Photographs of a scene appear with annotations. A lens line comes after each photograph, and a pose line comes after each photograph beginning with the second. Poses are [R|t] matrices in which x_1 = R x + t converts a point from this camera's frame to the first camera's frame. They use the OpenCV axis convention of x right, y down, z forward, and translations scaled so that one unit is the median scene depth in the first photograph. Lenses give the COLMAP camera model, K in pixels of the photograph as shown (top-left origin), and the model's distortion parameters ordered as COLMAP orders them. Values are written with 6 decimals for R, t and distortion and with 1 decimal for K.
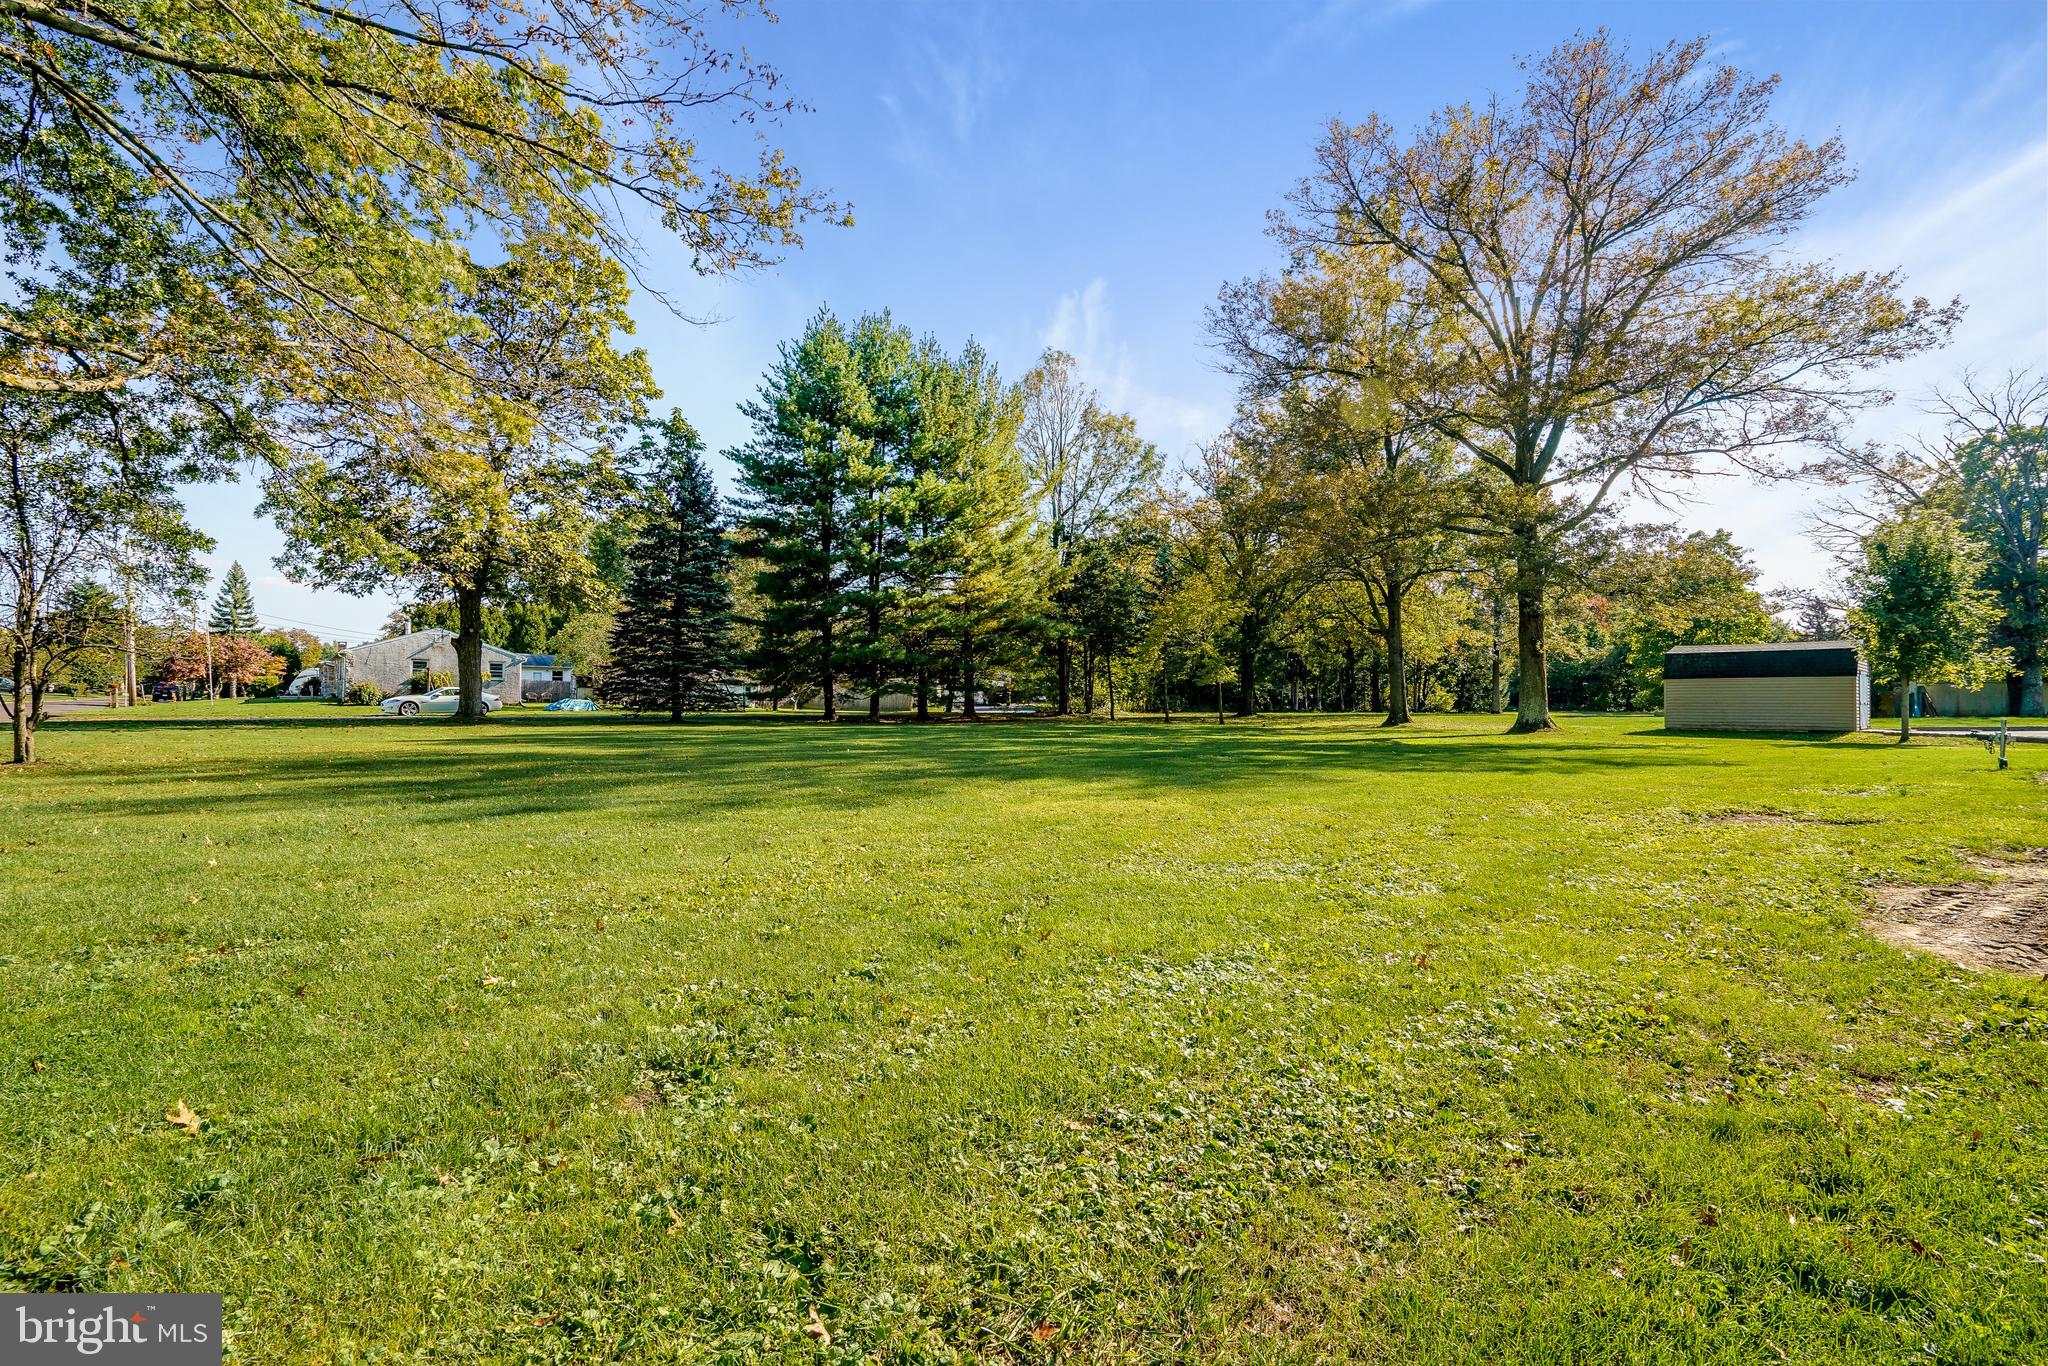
lens RADIAL K [[943.1, 0, 1024.0], [0, 943.1, 683.0], [0, 0, 1]] dist [-0.001908, -0.000068]
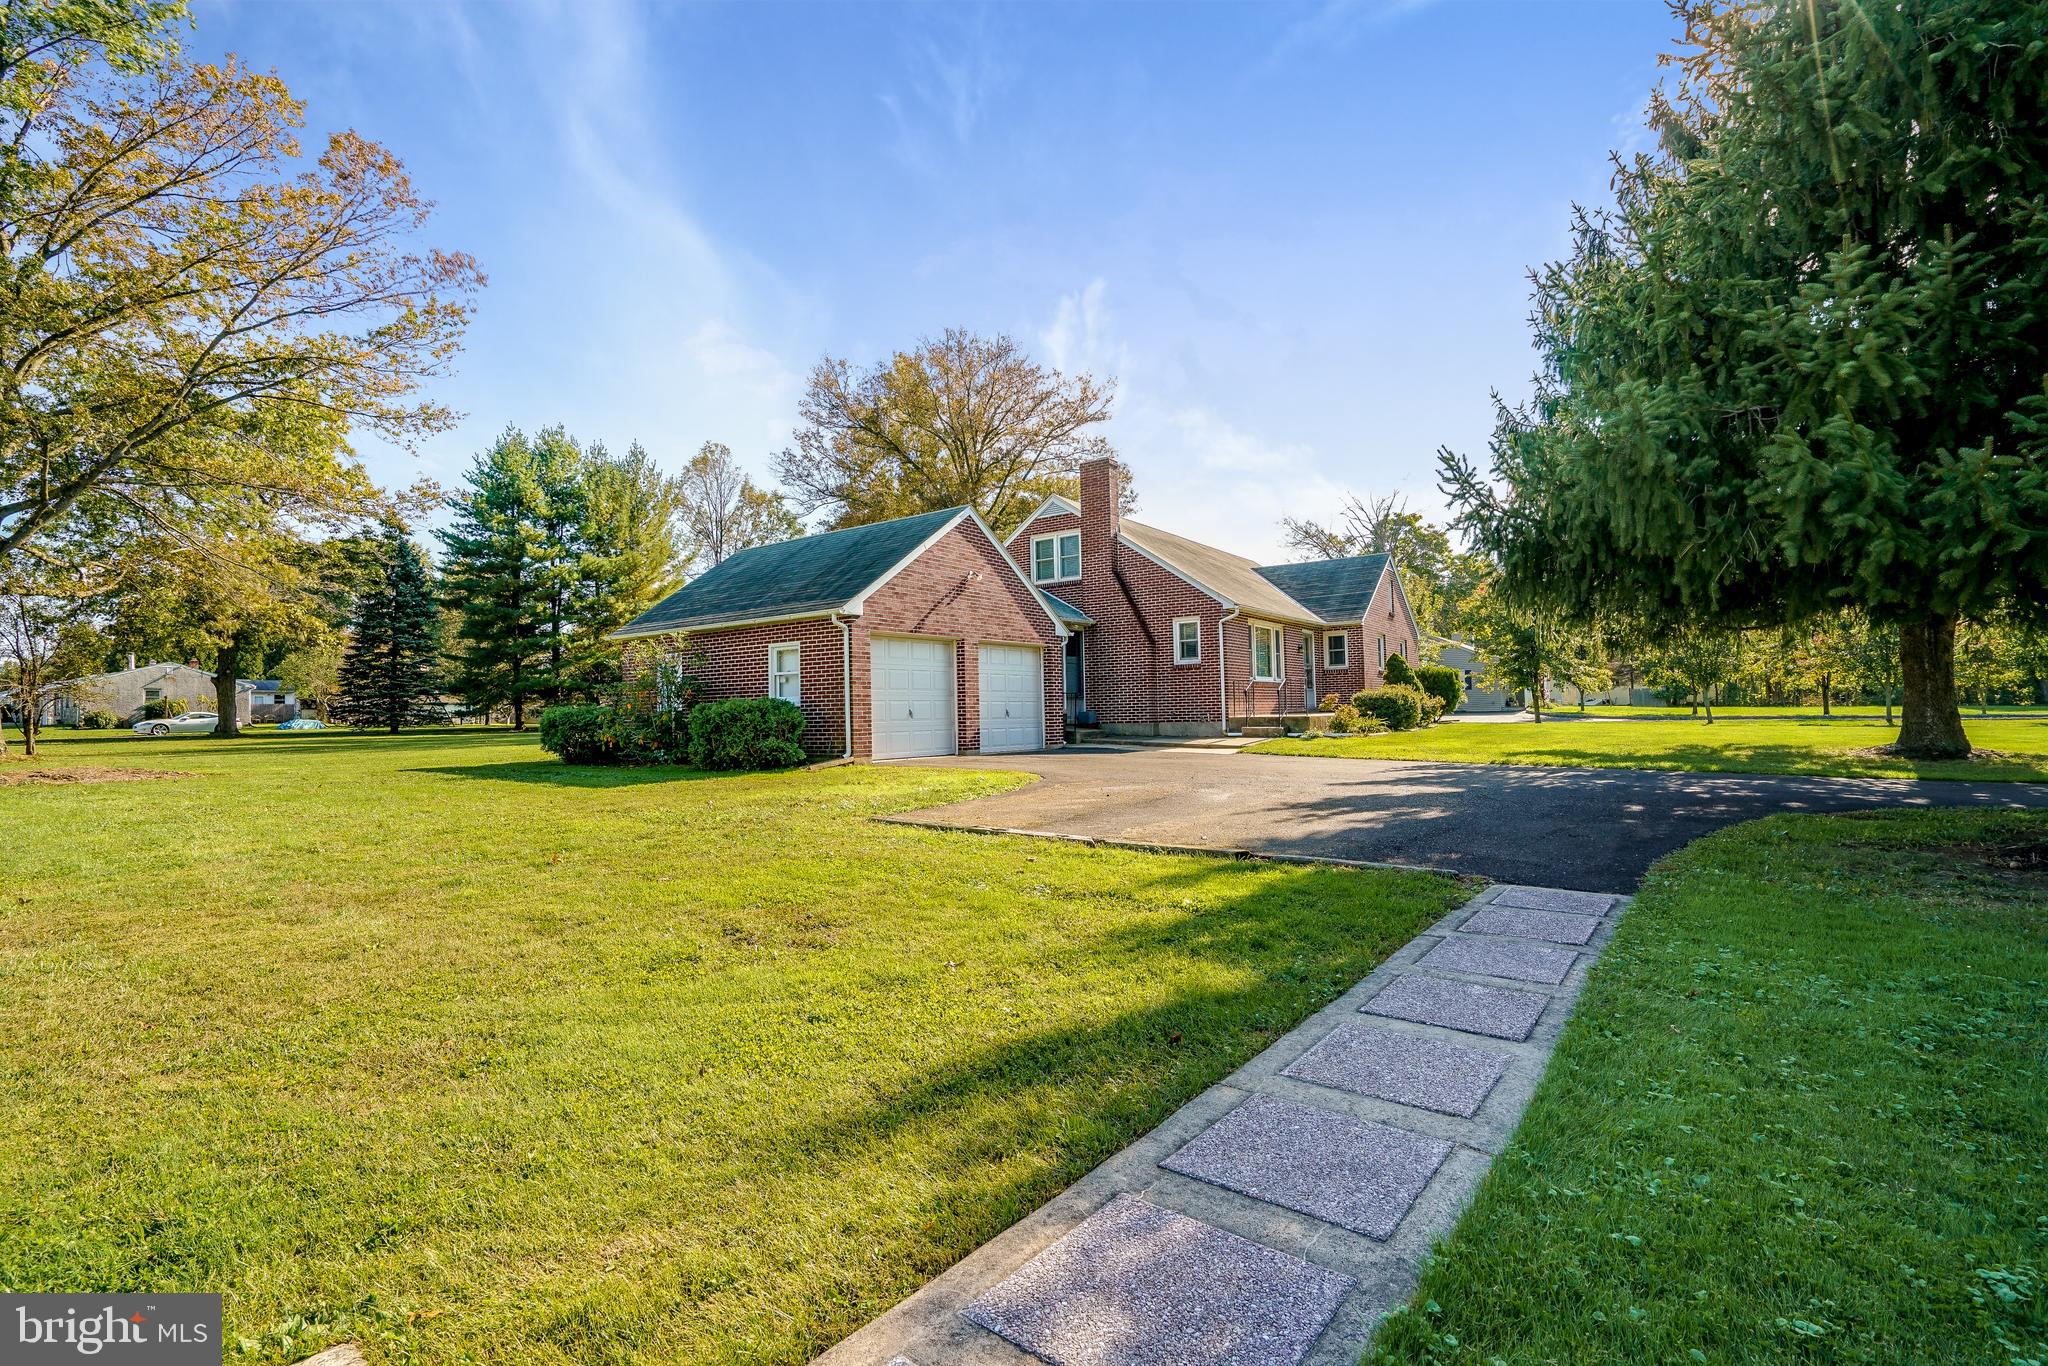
lens RADIAL K [[988.2, 0, 1024.0], [0, 988.2, 683.0], [0, 0, 1]] dist [0.001737, 0.000339]
pose [[0.978999, -0.017391, 0.203120, 0.216114], [0.018733, 0.999814, -0.004686, -0.007997], [-0.203000, 0.008392, 0.979143, -0.541852]]
